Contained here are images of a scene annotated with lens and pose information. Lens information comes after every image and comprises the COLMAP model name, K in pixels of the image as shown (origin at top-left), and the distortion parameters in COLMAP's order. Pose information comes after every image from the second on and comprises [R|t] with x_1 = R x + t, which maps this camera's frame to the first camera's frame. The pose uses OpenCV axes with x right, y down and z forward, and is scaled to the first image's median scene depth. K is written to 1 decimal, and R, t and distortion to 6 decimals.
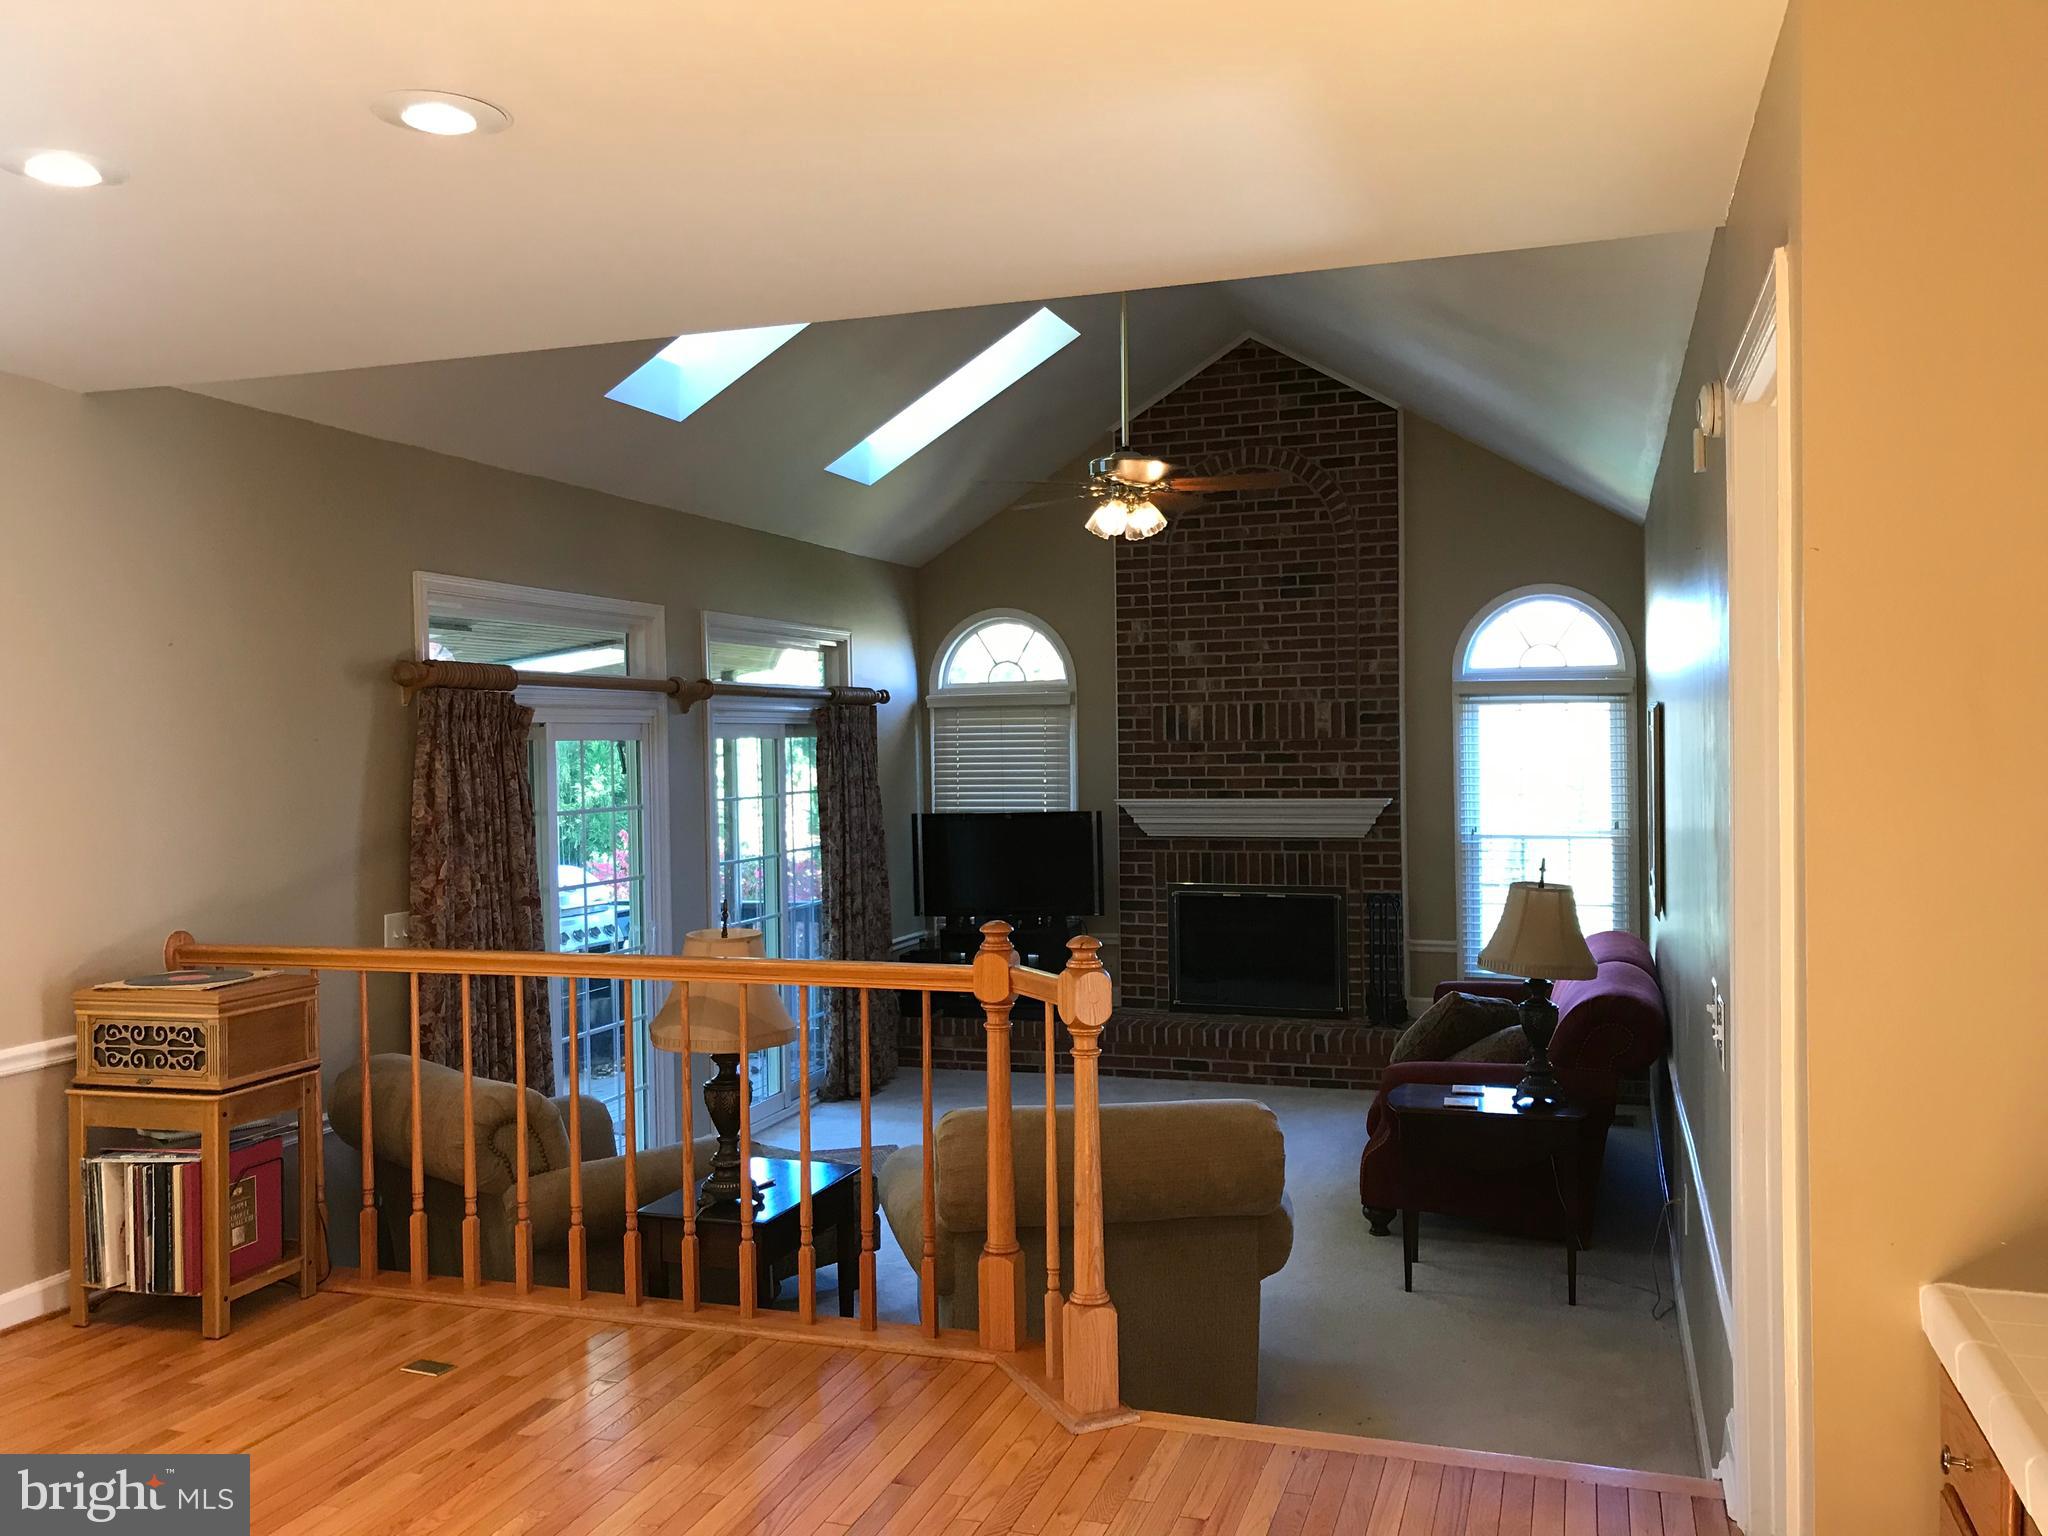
lens RADIAL K [[1678.2, 0, 1024.0], [0, 1678.2, 768.0], [0, 0, 1]] dist [0.092609, -0.140964]
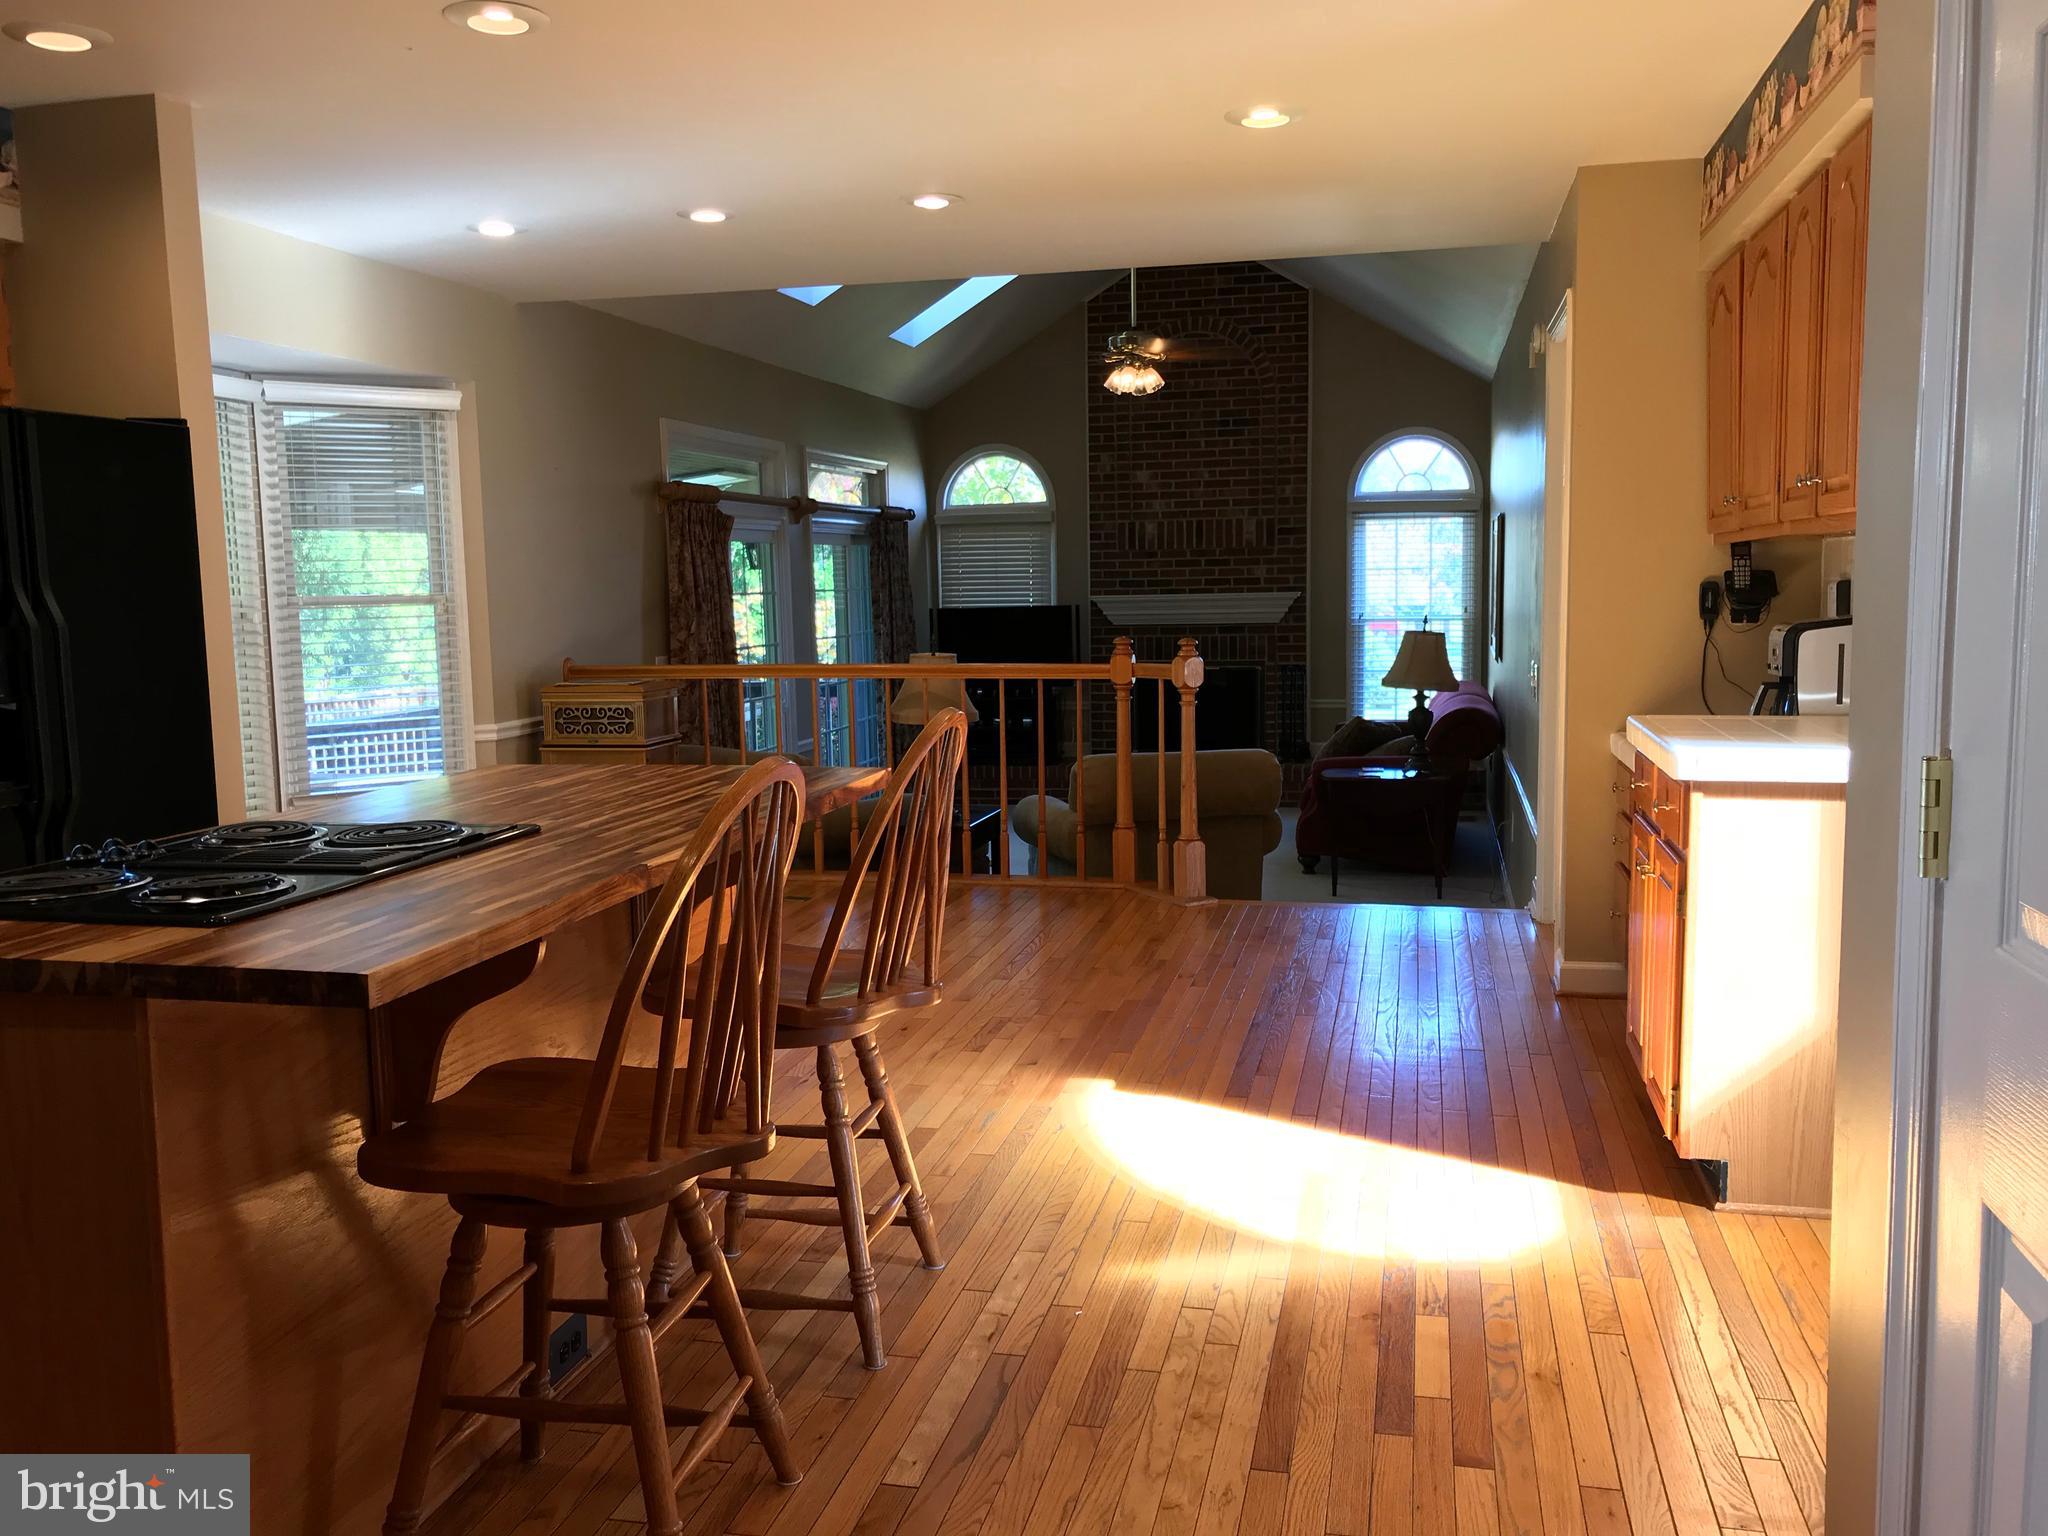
lens RADIAL K [[1678.2, 0, 1024.0], [0, 1678.2, 768.0], [0, 0, 1]] dist [0.092609, -0.140964]
pose [[0.995751, -0.013677, 0.091065, -0.118503], [0.004737, 0.995208, 0.097669, 0.025084], [-0.091965, -0.096823, 0.991044, -0.297238]]
